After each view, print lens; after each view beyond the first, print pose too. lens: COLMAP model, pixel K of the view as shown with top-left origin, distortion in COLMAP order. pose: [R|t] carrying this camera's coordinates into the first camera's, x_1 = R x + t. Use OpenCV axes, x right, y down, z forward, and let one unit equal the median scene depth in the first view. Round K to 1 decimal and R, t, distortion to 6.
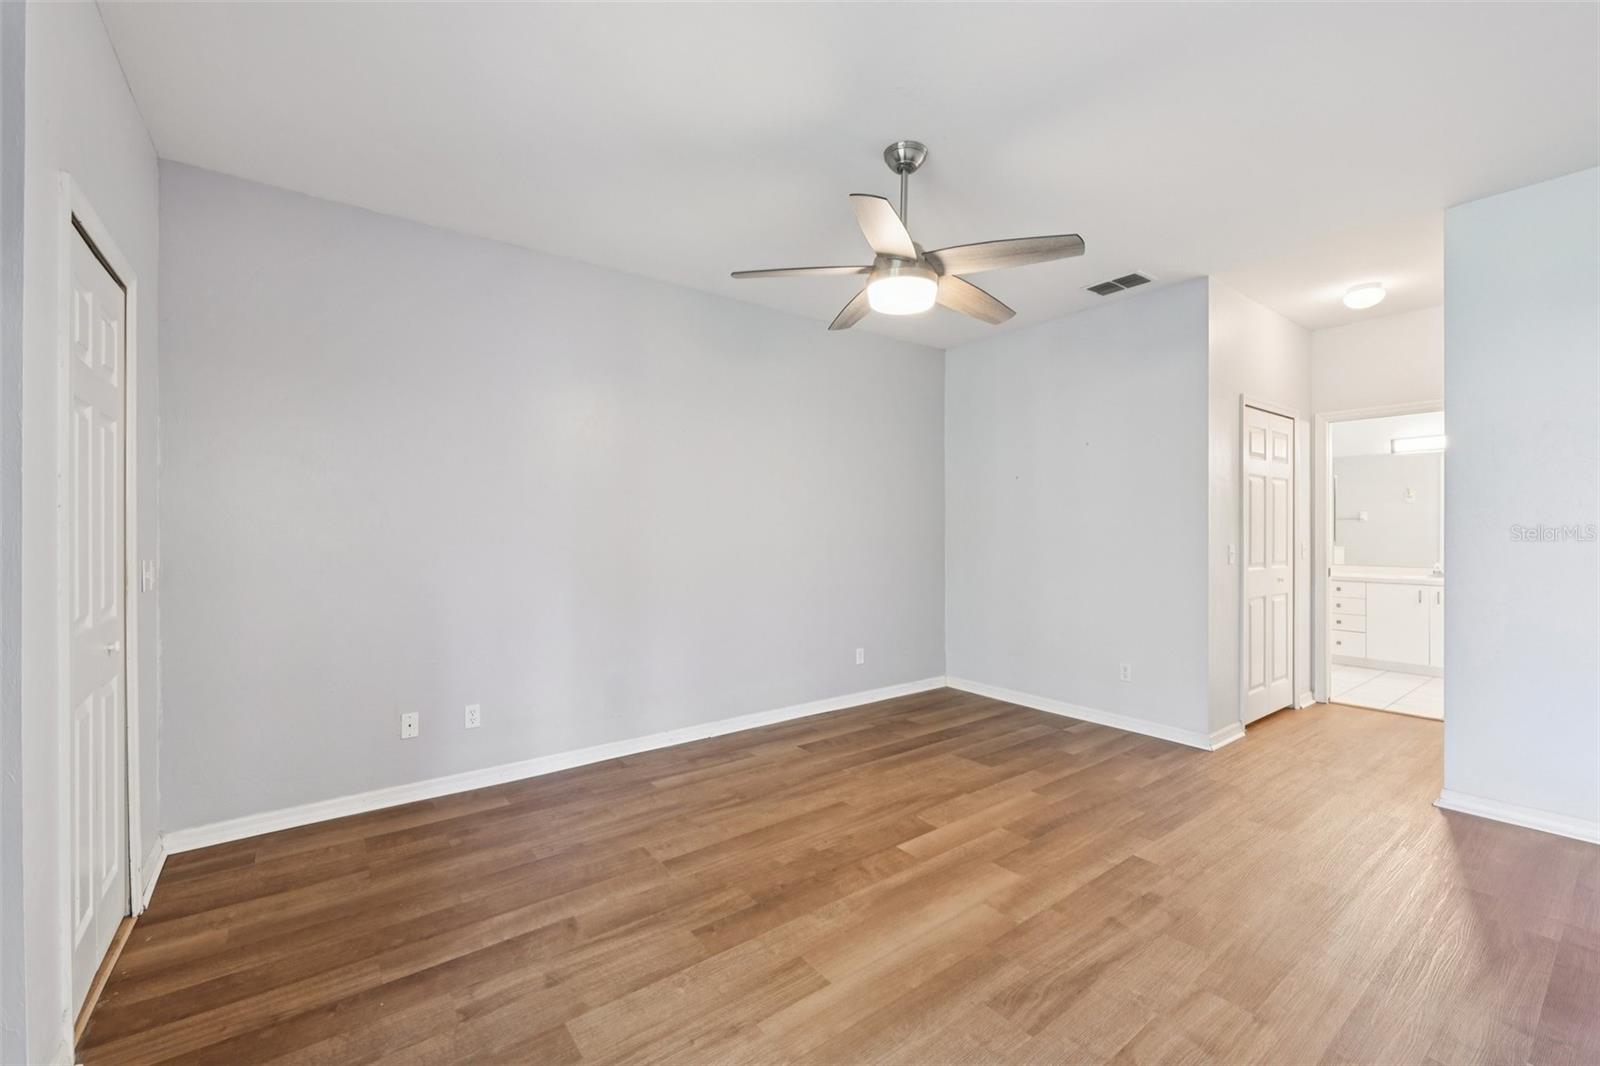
lens RADIAL K [[659.6, 0, 800.0], [0, 659.6, 533.0], [0, 0, 1]] dist [0.000241, -0.000130]
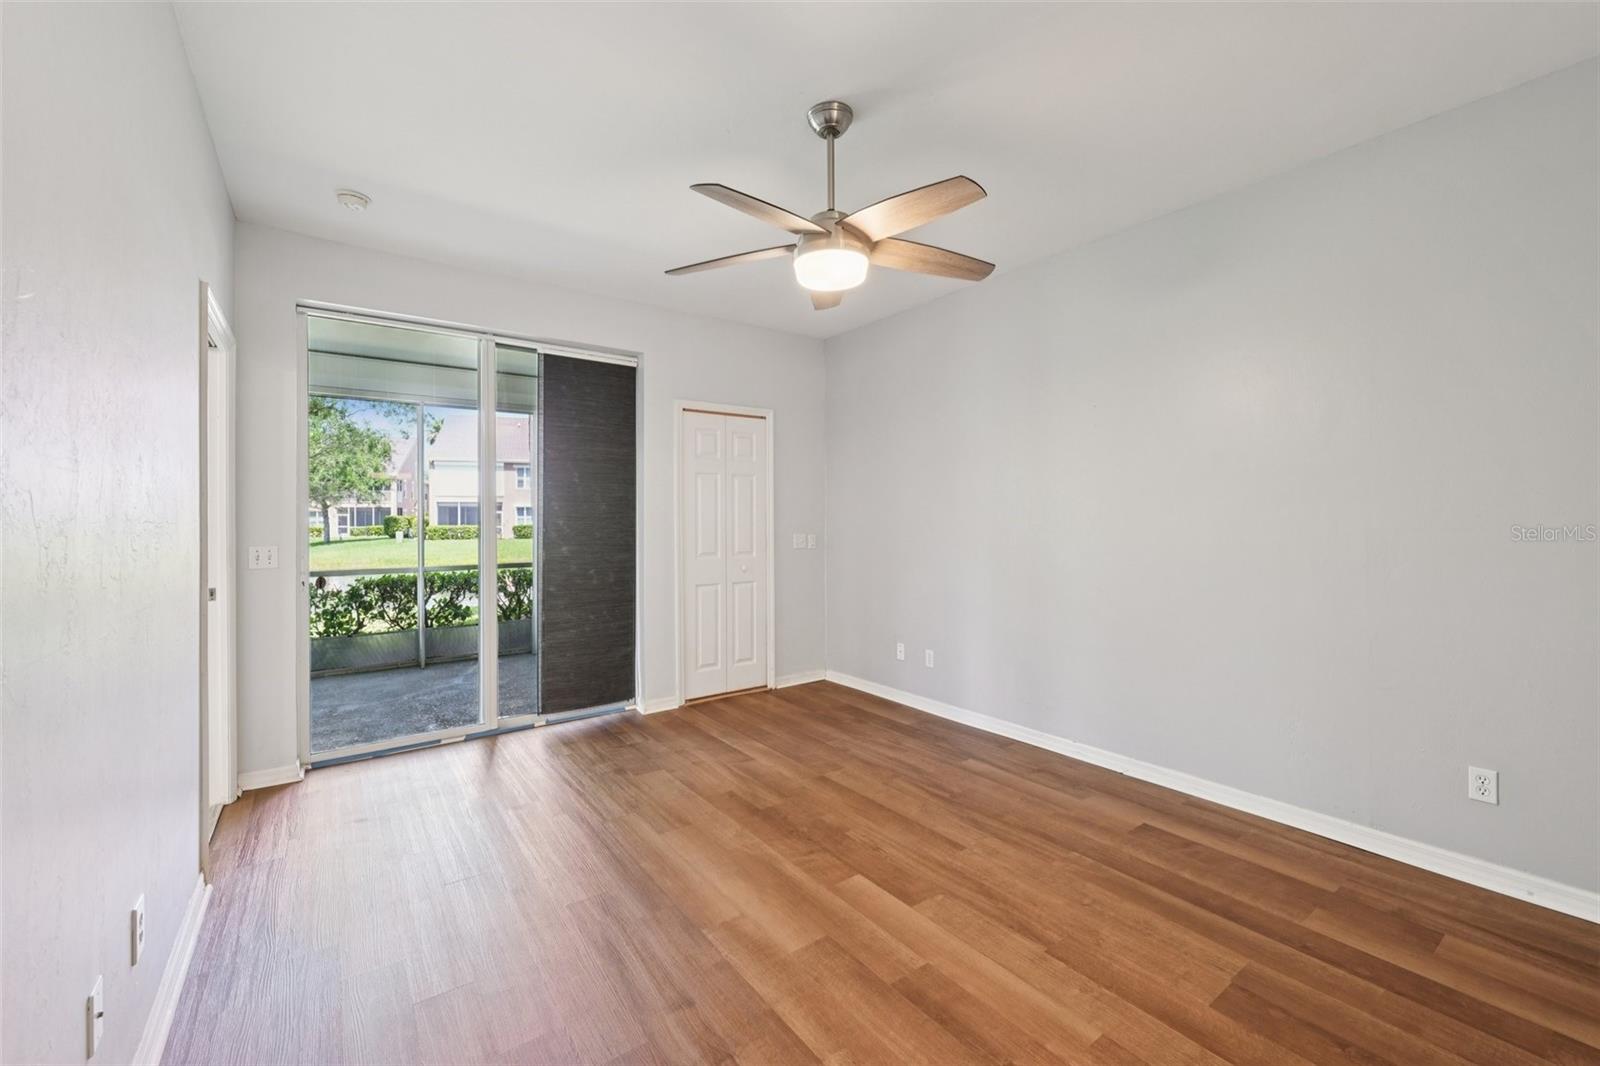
lens RADIAL K [[649.1, 0, 802.1], [0, 649.1, 515.7], [0, 0, 1]] dist [-0.000182, -0.000061]
pose [[-0.015077, -0.006605, -0.999865, 0.956962], [-0.001044, 0.999978, -0.006590, -0.007223], [0.999886, 0.000945, -0.015083, 0.864223]]
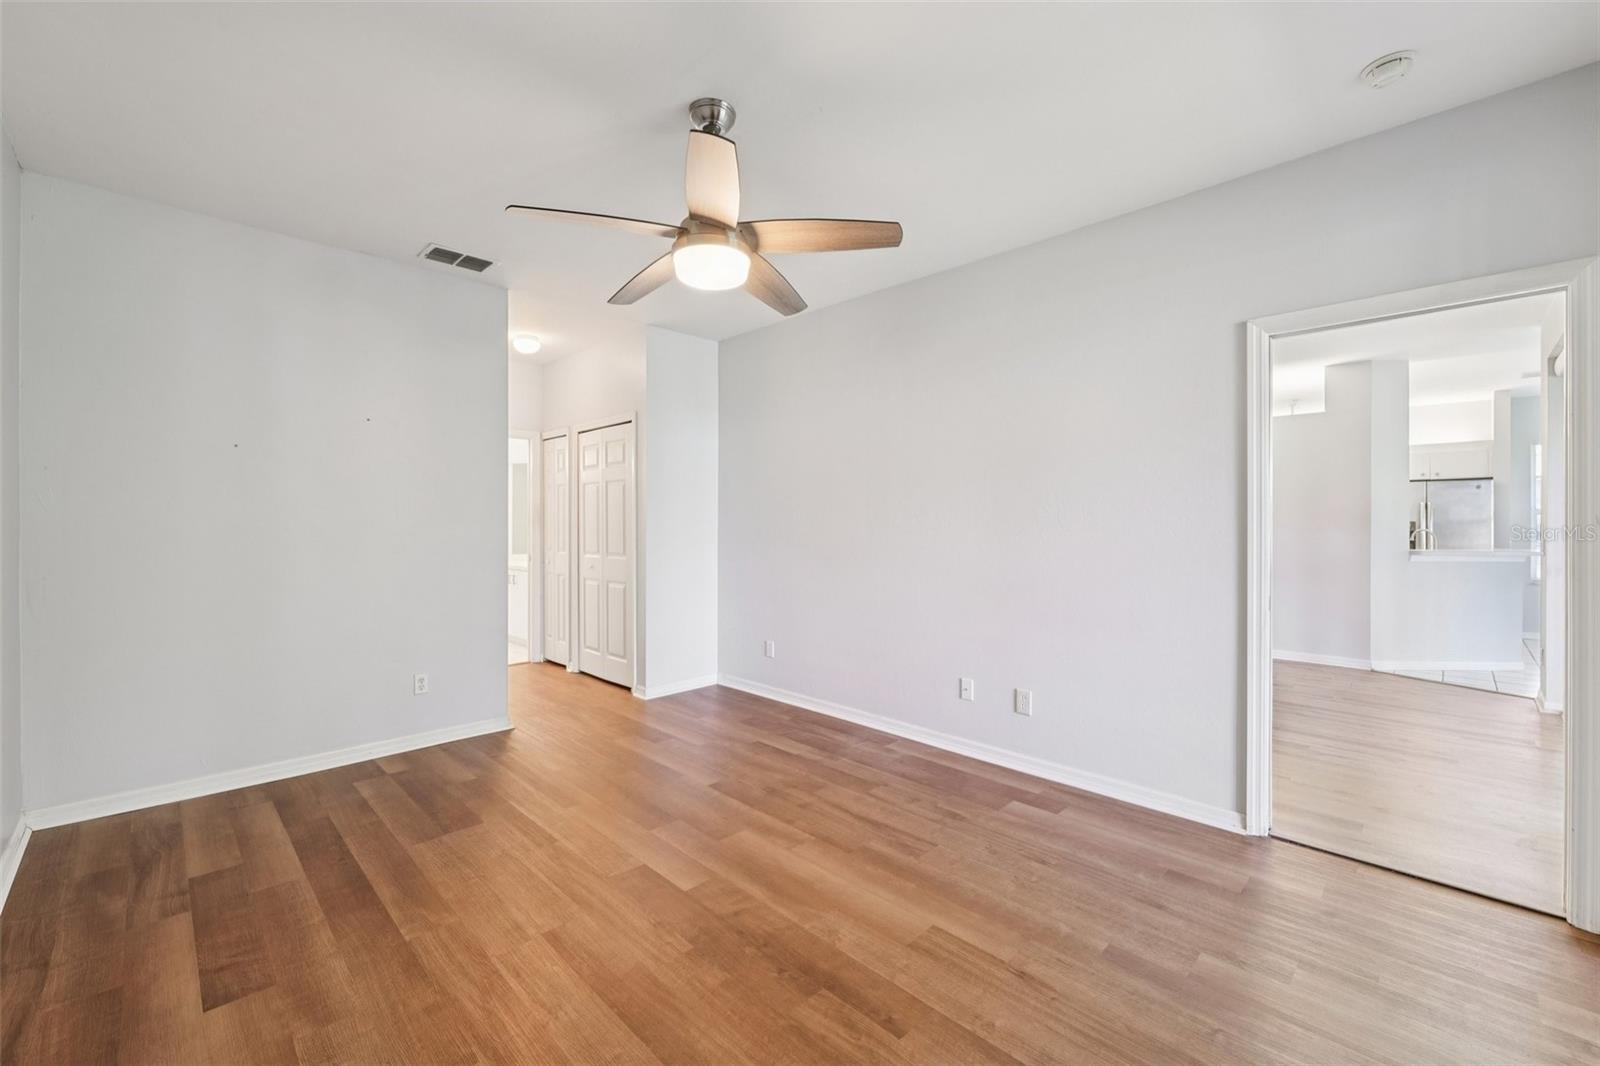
lens RADIAL K [[653.1, 0, 799.4], [0, 653.1, 527.1], [0, 0, 1]] dist [-0.000361, 0.000082]
pose [[-0.137111, -0.004260, 0.990547, -0.669636], [0.003151, 0.999984, 0.004737, -0.006750], [-0.990551, 0.003771, -0.137095, 0.893816]]
